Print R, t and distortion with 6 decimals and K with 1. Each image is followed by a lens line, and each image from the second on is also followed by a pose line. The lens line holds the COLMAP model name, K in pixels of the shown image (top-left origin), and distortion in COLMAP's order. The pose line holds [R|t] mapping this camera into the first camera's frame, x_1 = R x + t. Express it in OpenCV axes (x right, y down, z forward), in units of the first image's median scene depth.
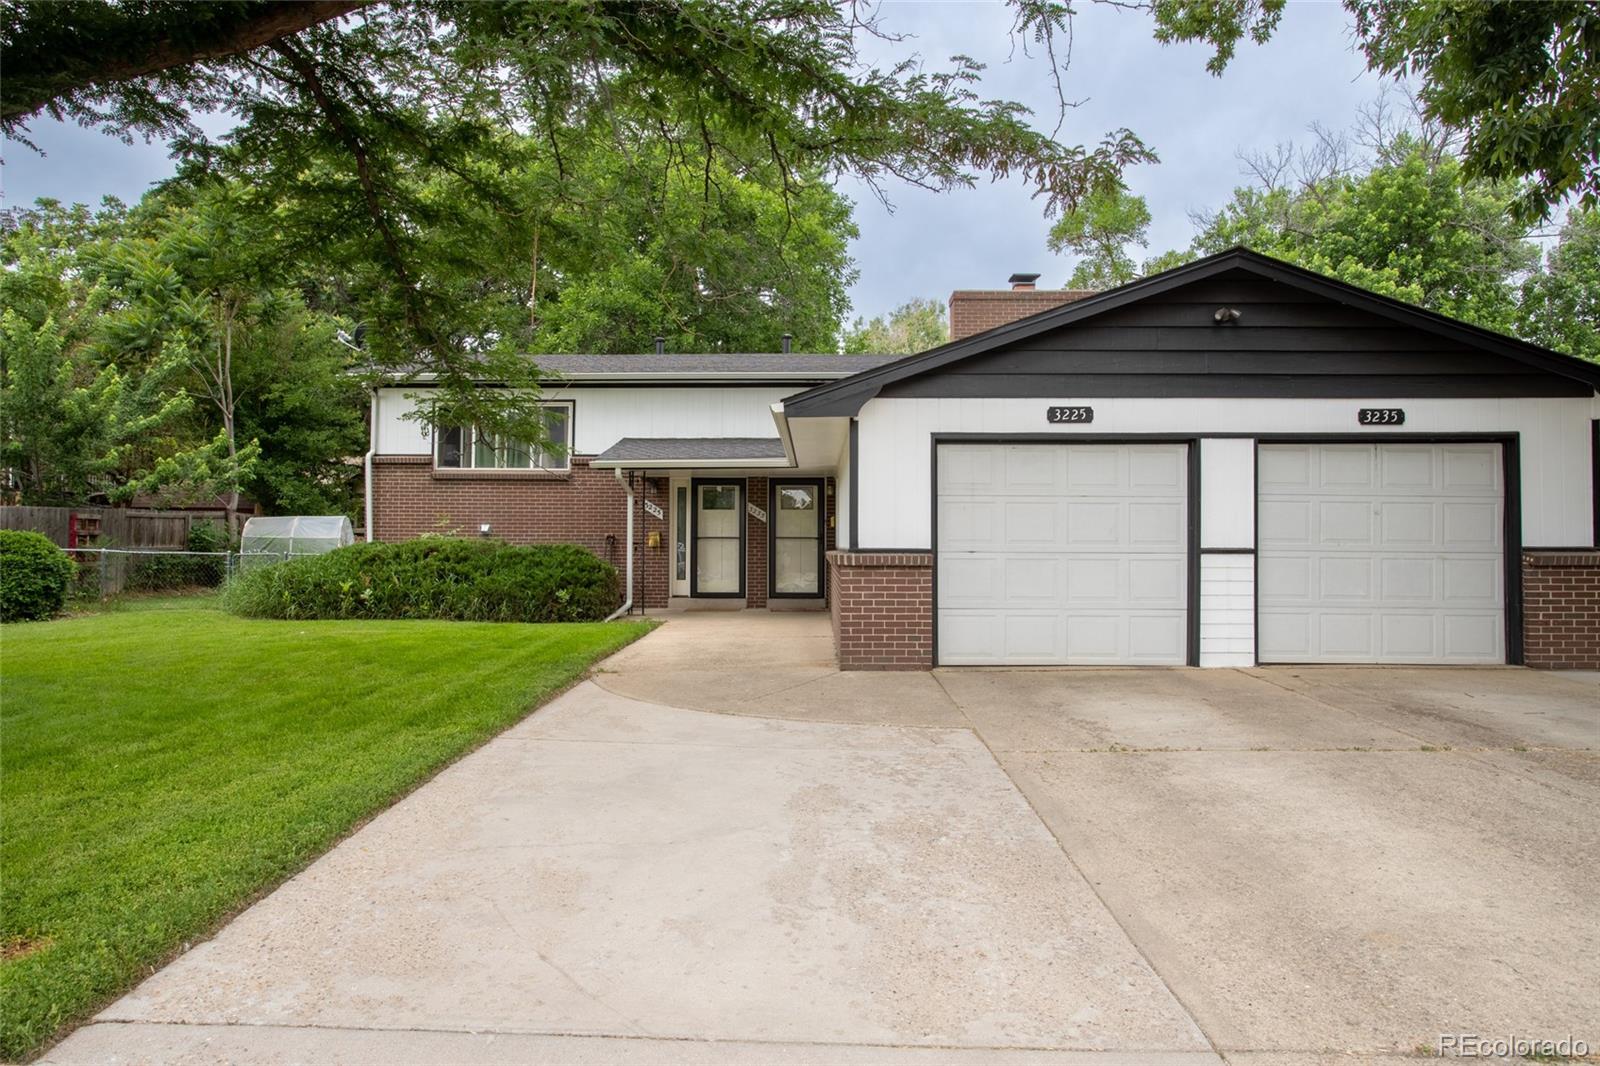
lens RADIAL K [[1029.6, 0, 796.9], [0, 1029.6, 499.7], [0, 0, 1]] dist [-0.038577, 0.001174]
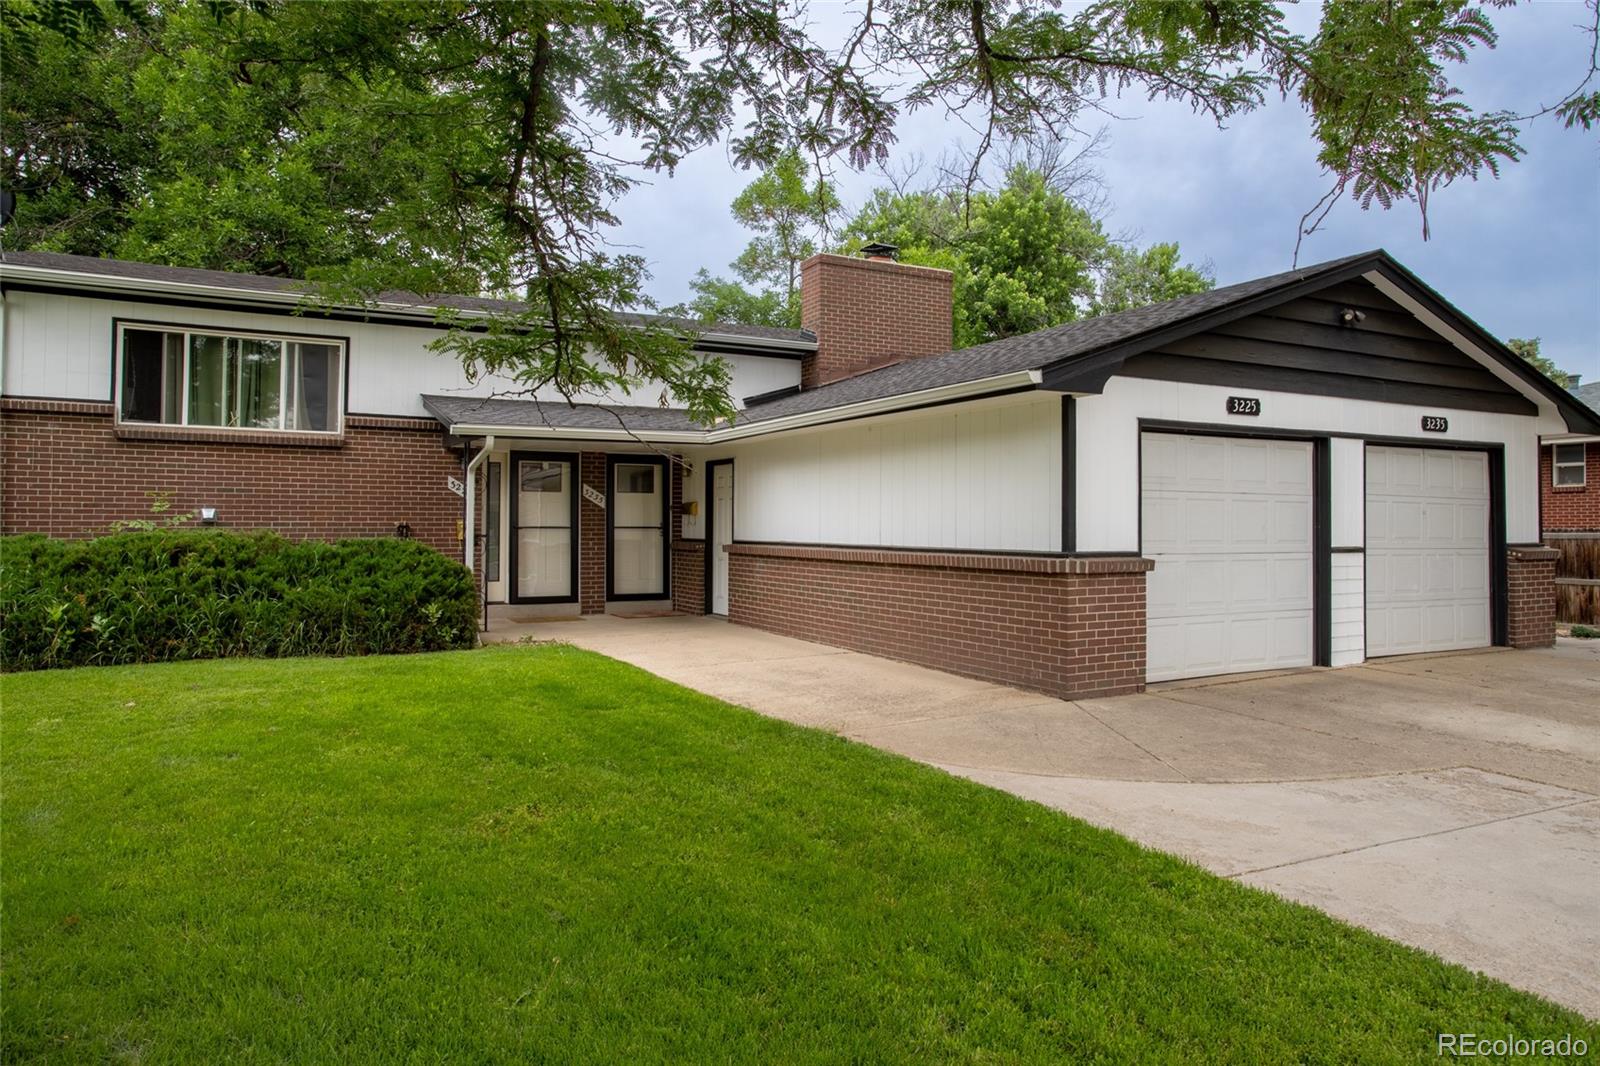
lens RADIAL K [[1029.6, 0, 796.9], [0, 1029.6, 499.7], [0, 0, 1]] dist [-0.038577, 0.001174]
pose [[0.865488, 0.011047, 0.500808, -0.540934], [-0.023012, 0.999578, 0.017720, -0.004762], [-0.500401, -0.026861, 0.865377, 0.390935]]
